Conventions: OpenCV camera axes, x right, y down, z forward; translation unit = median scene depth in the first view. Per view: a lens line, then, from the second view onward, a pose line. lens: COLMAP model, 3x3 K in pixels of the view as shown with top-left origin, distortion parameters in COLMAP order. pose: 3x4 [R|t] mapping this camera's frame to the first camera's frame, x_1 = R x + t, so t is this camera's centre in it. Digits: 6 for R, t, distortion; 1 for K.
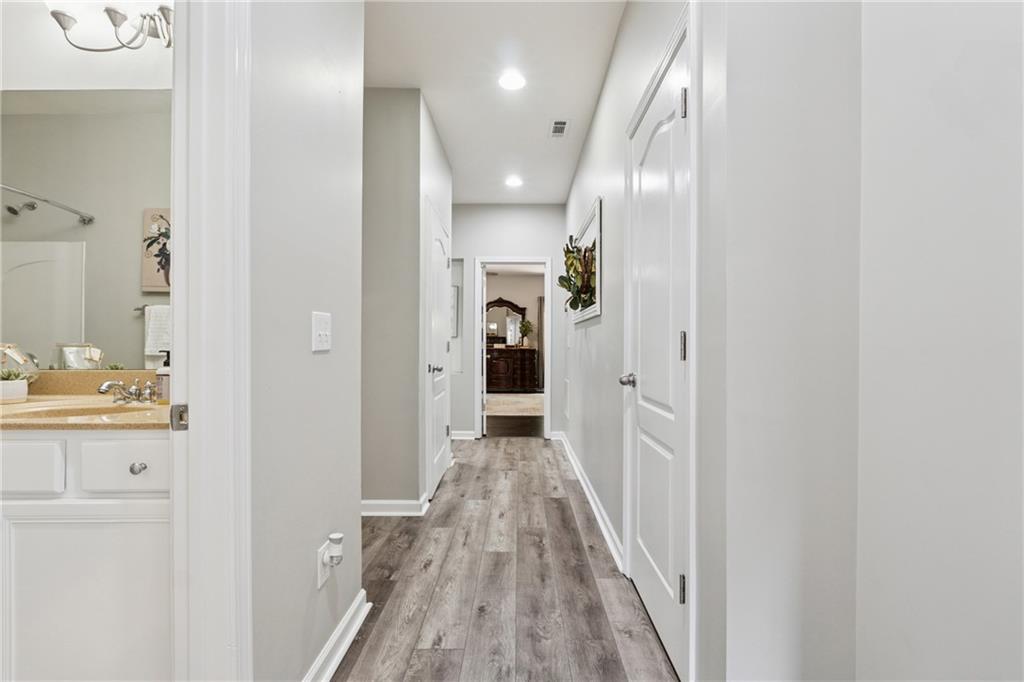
lens RADIAL K [[449.8, 0, 516.5], [0, 449.8, 344.4], [0, 0, 1]] dist [-0.000282, 0.000008]
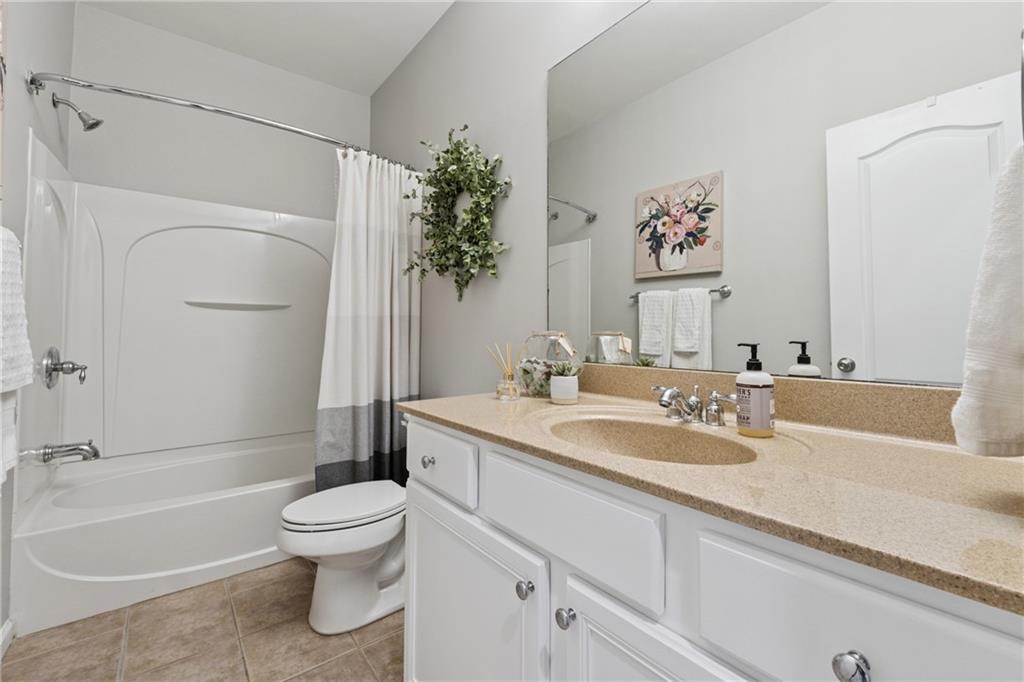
lens RADIAL K [[428.3, 0, 519.3], [0, 428.3, 334.7], [0, 0, 1]] dist [-0.006484, -0.000107]
pose [[0.641500, 0.008060, -0.767081, -0.281467], [-0.005780, 0.999967, 0.005673, 0.000095], [0.767101, 0.000794, 0.641526, 0.210840]]
